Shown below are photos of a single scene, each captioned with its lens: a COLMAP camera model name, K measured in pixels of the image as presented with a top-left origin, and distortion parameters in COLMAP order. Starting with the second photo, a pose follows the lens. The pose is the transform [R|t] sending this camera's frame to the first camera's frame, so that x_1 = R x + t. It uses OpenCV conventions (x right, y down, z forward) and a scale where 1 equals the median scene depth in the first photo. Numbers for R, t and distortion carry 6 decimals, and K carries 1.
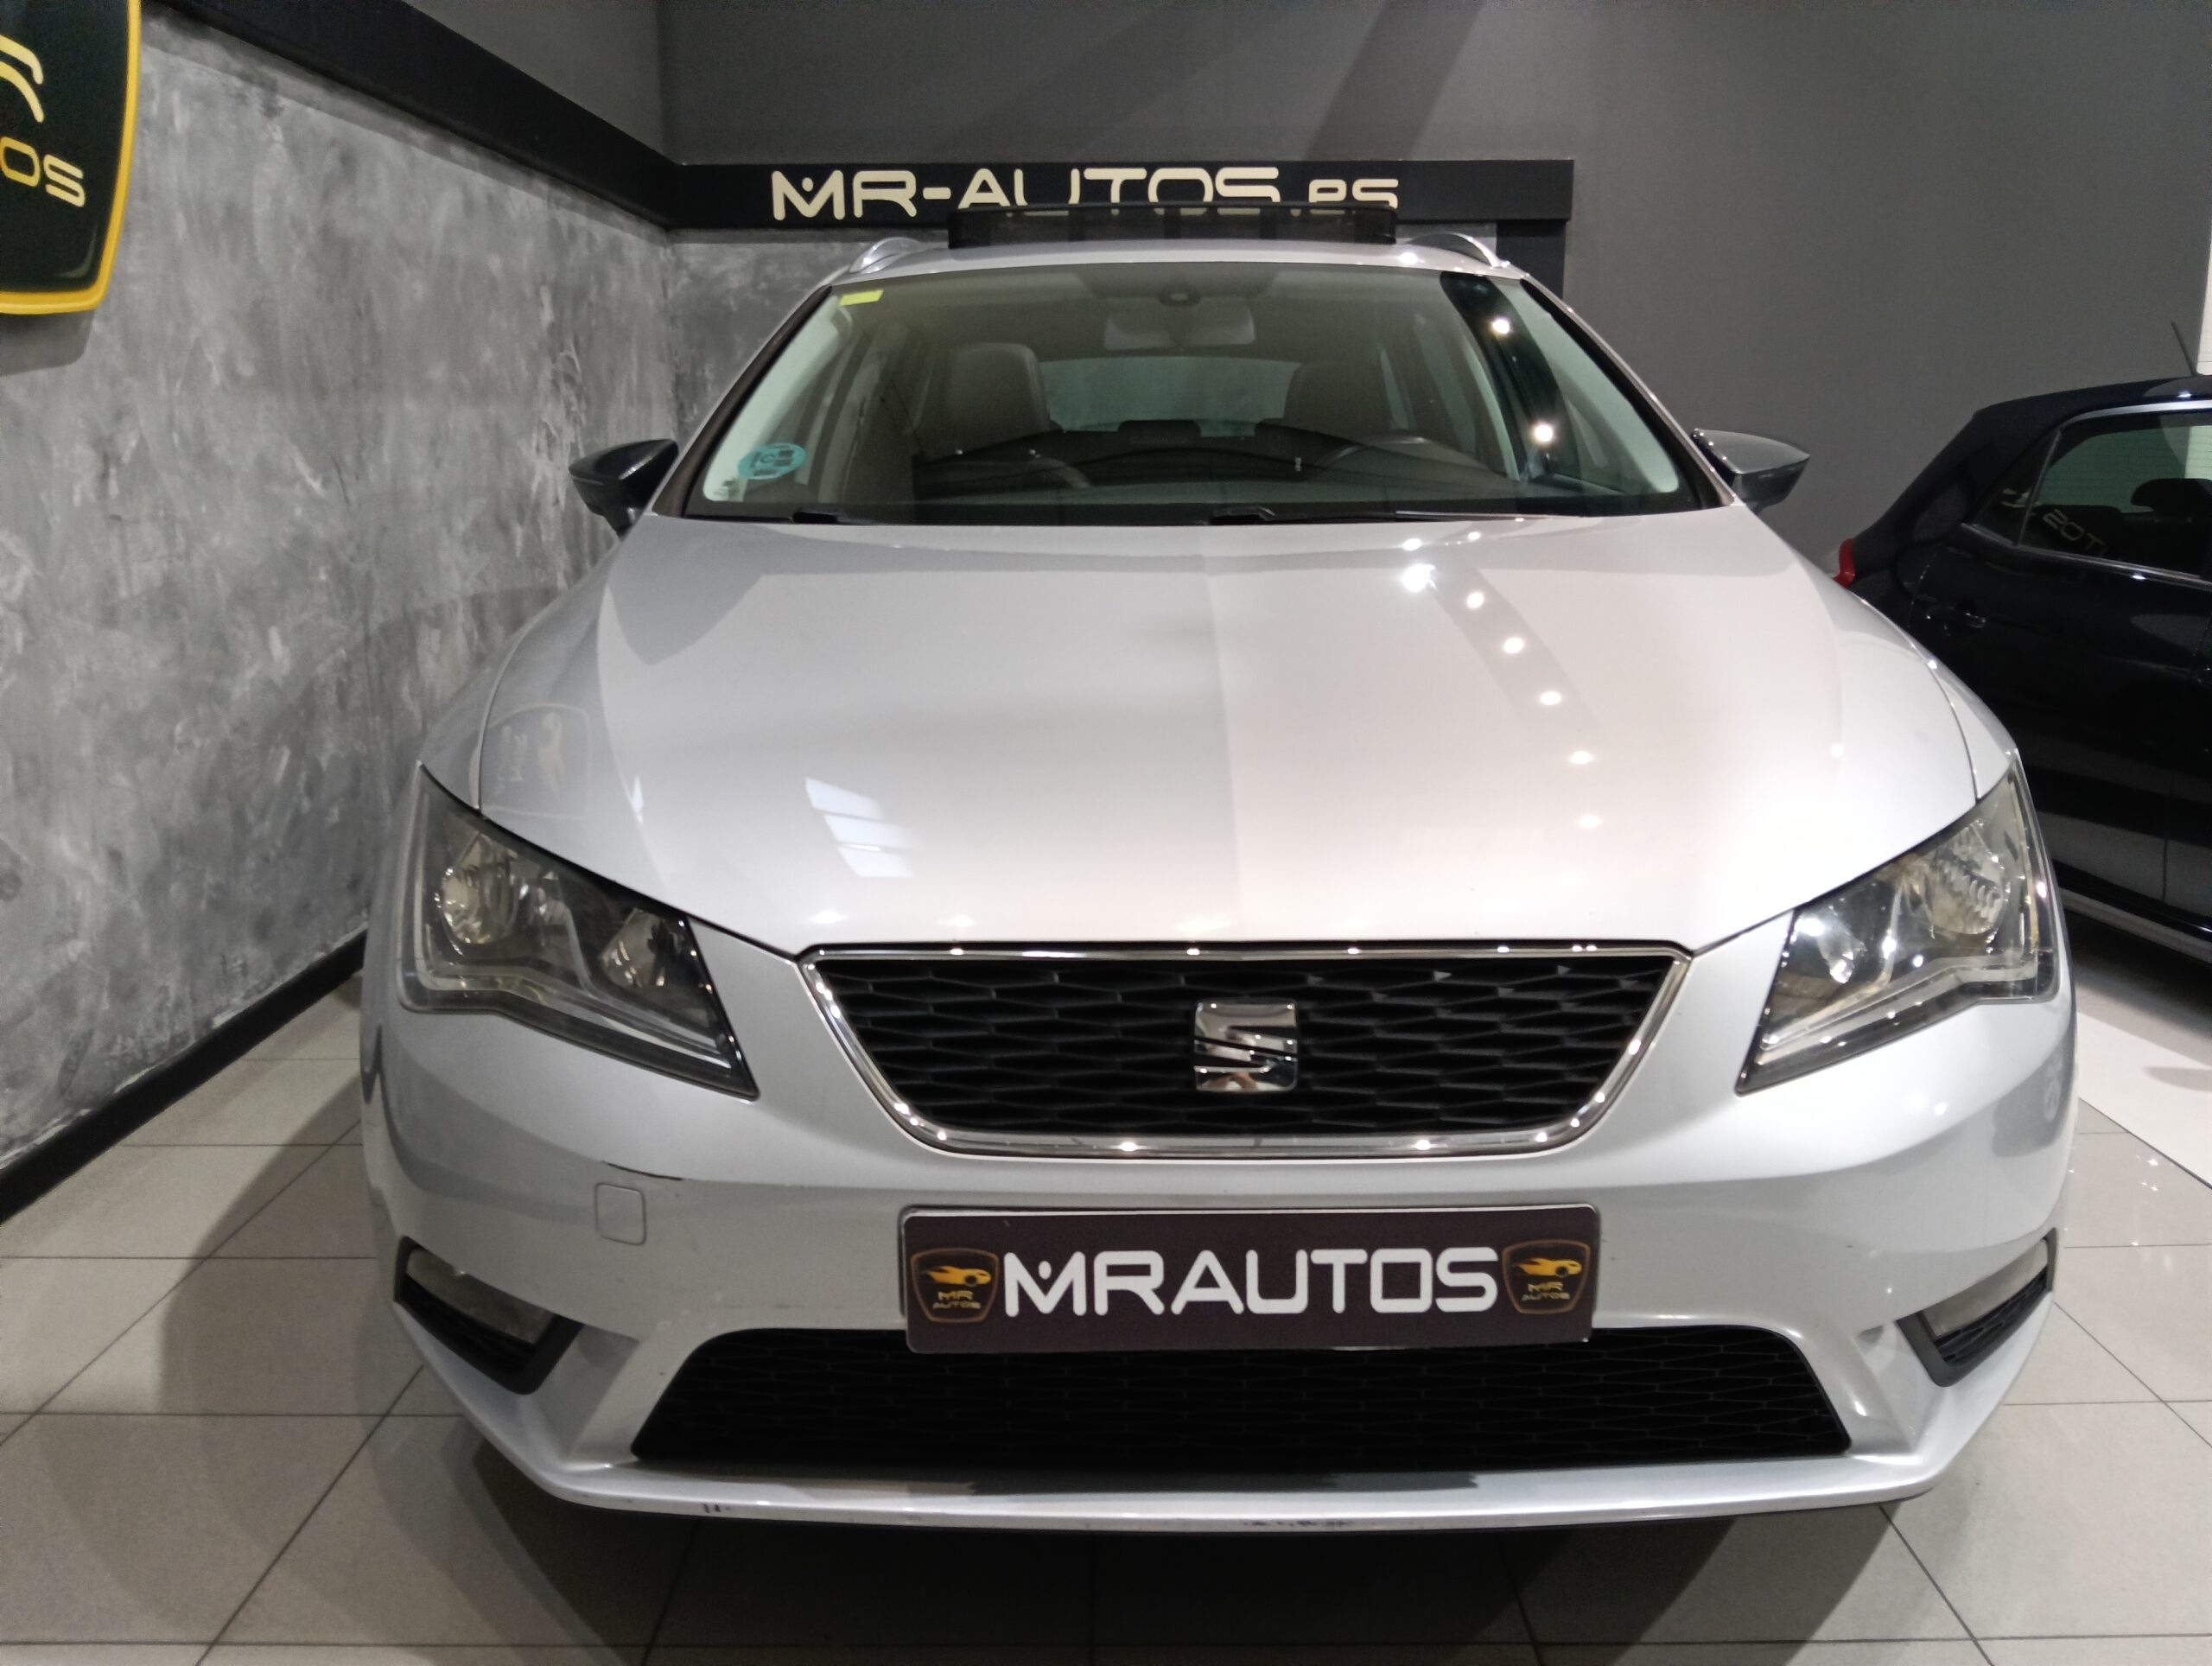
lens RADIAL K [[1758.7, 0, 1113.9], [0, 1758.7, 837.0], [0, 0, 1]] dist [0.001885, -0.057474]
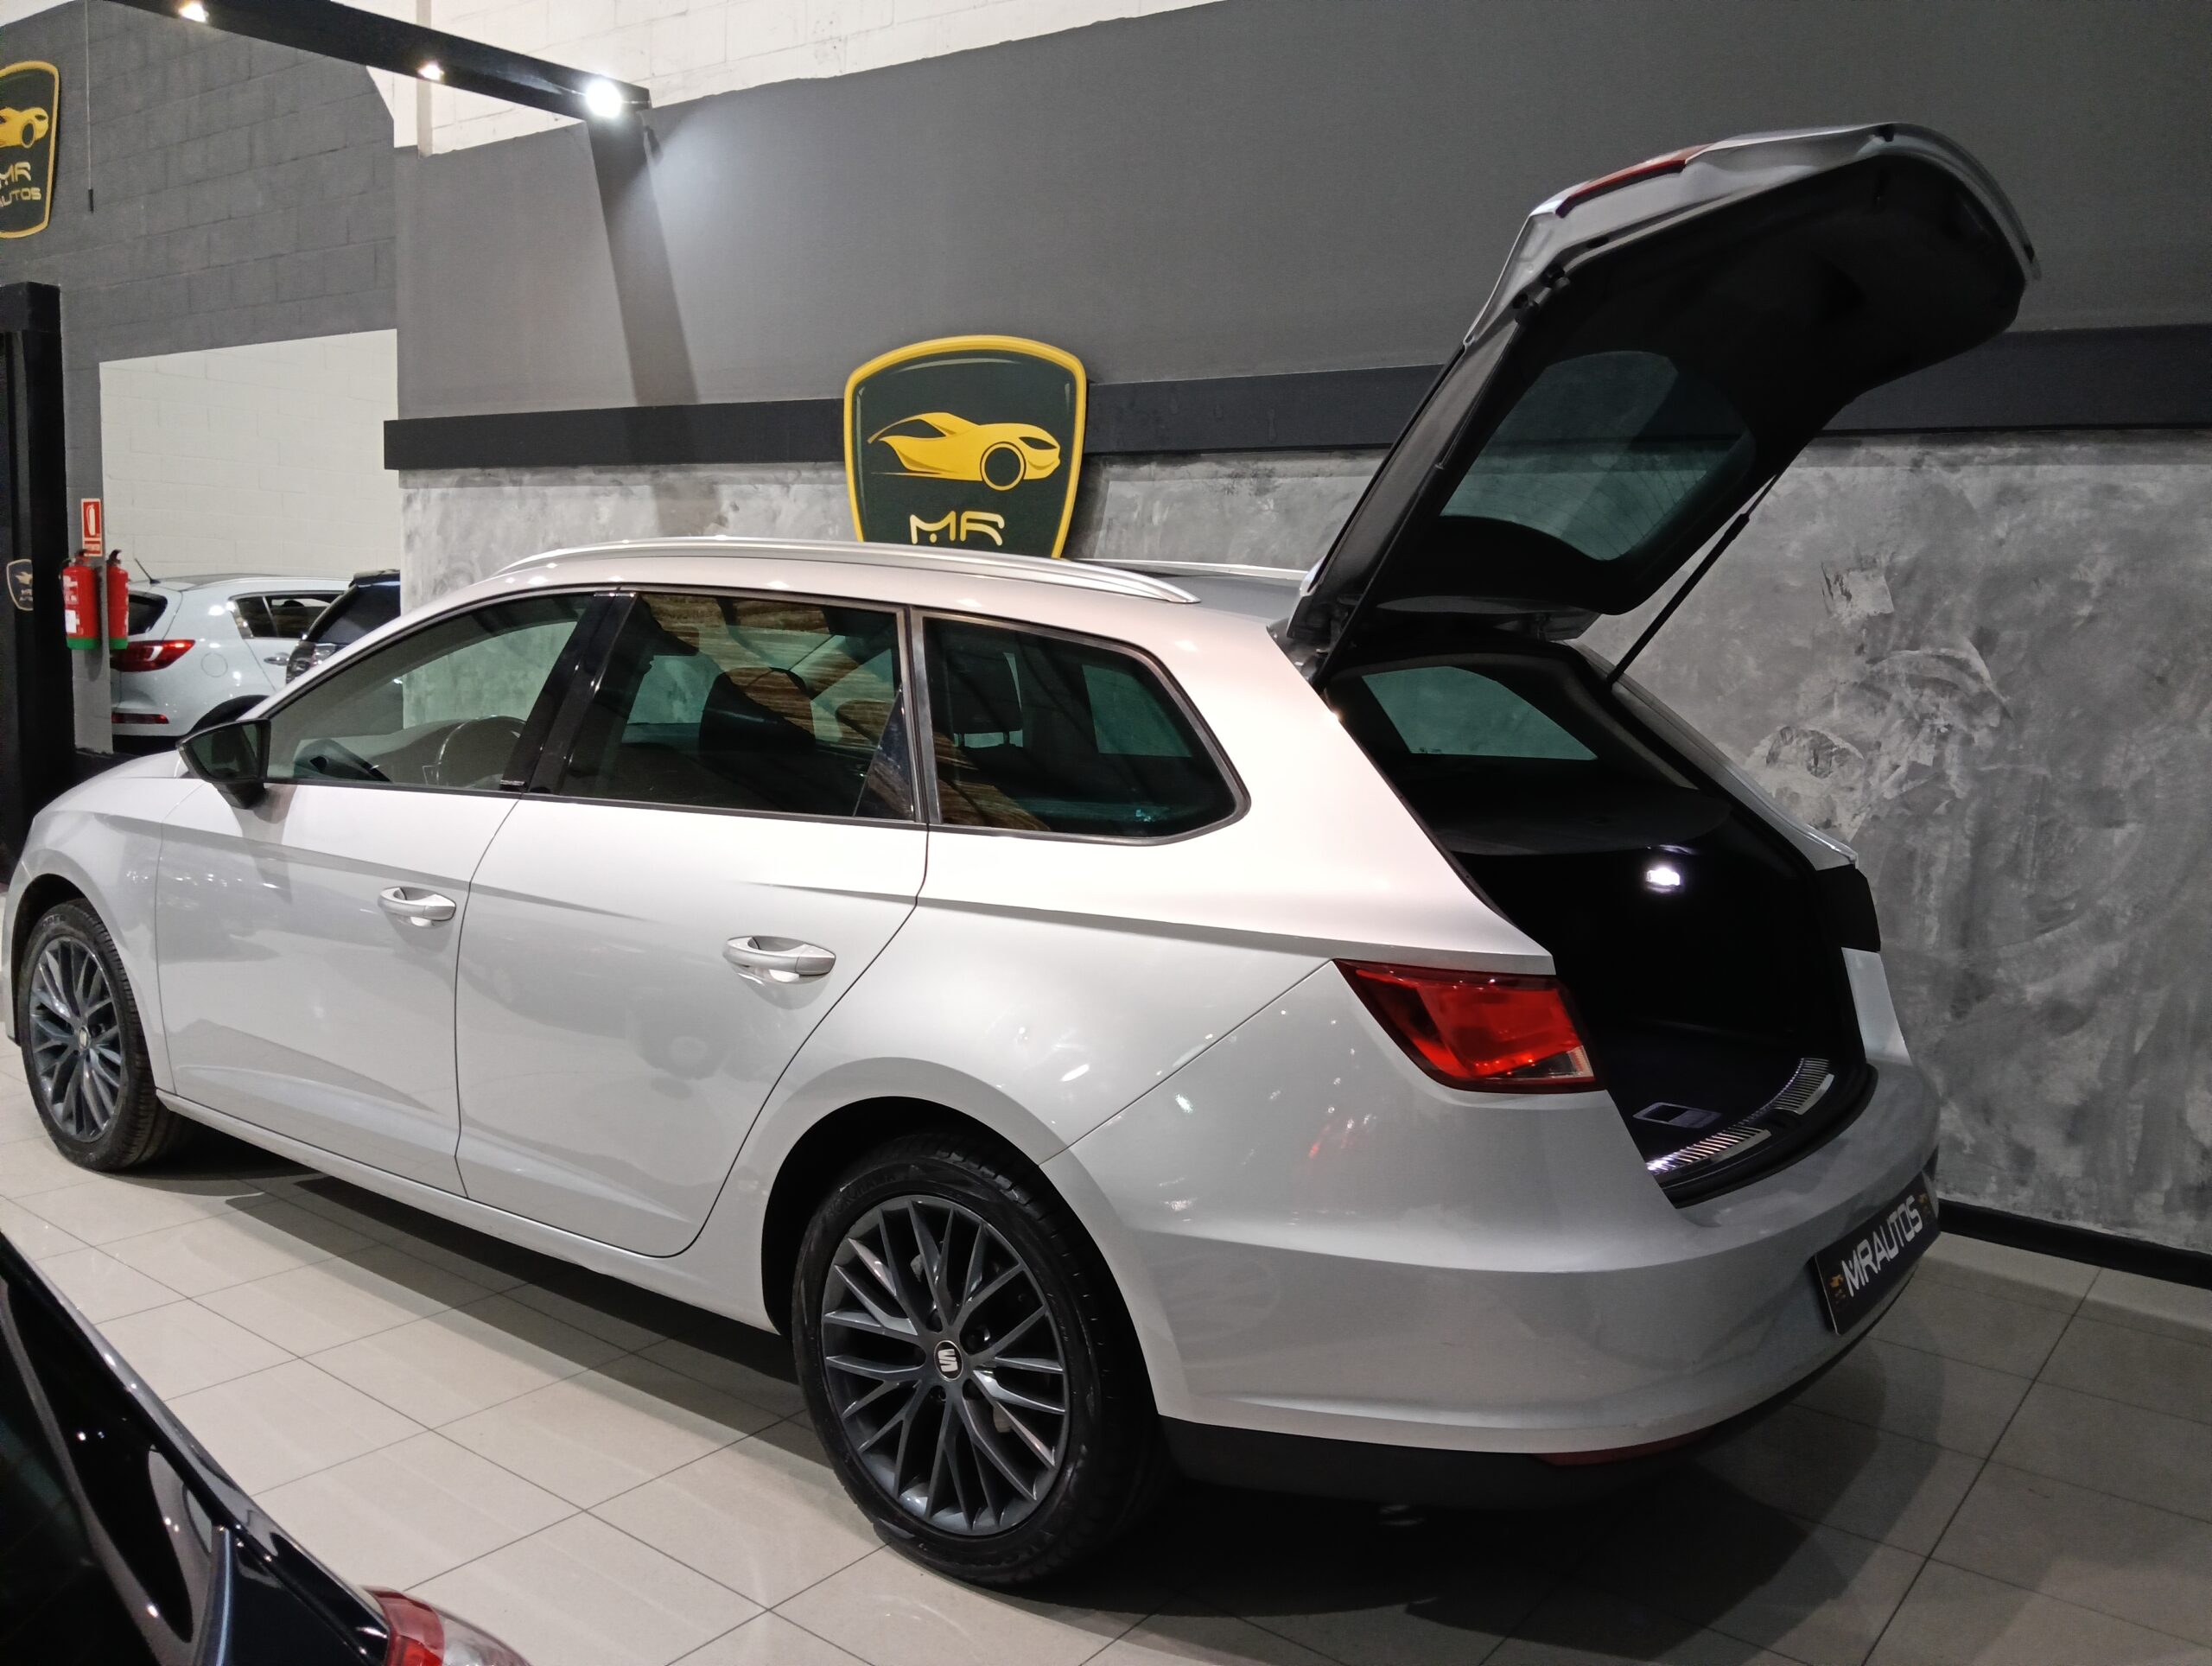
lens RADIAL K [[1758.7, 0, 1107.5], [0, 1758.7, 834.1], [0, 0, 1]] dist [0.001885, -0.057474]
pose [[-0.589004, 0.072592, -0.804863, 0.439062], [-0.219942, 0.943962, 0.246092, -0.257455], [0.777624, 0.321972, -0.540031, 0.964859]]
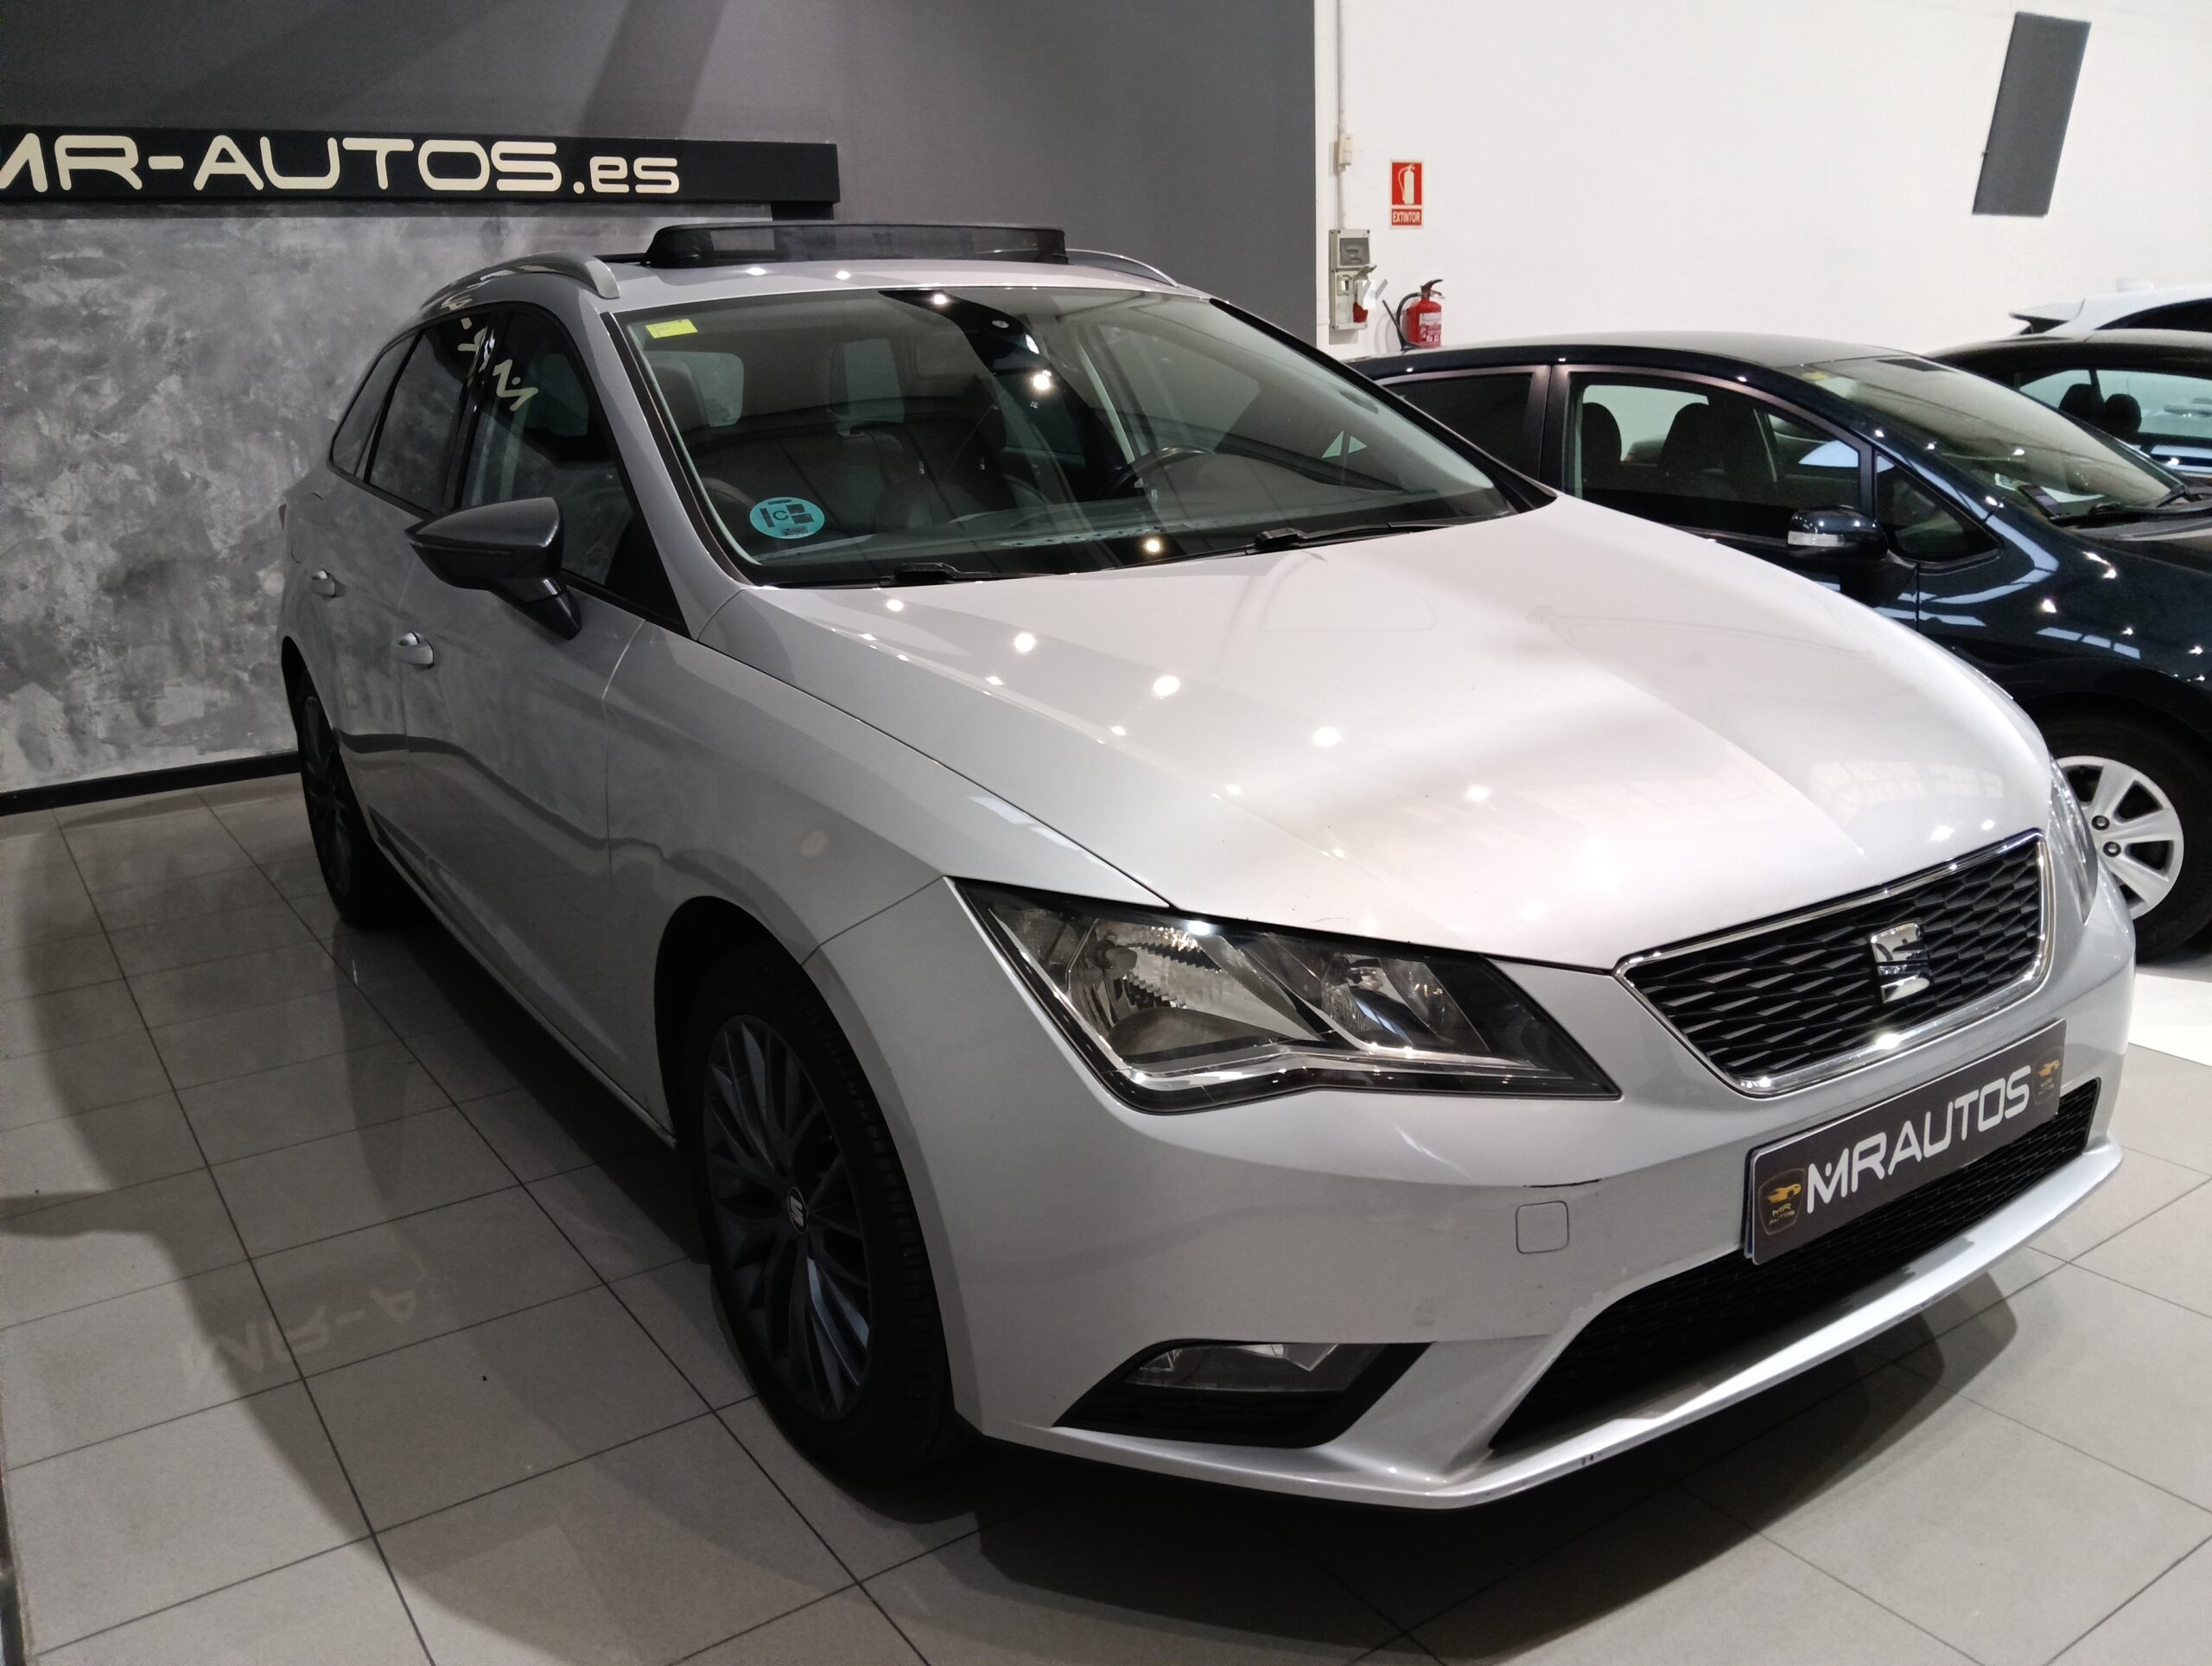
lens RADIAL K [[1758.7, 0, 1097.4], [0, 1758.7, 850.6], [0, 0, 1]] dist [0.001885, -0.057474]
pose [[0.828877, -0.175276, 0.531263, -0.234143], [0.156474, 0.984385, 0.080641, -0.034108], [-0.537102, 0.016288, 0.843360, 0.047435]]
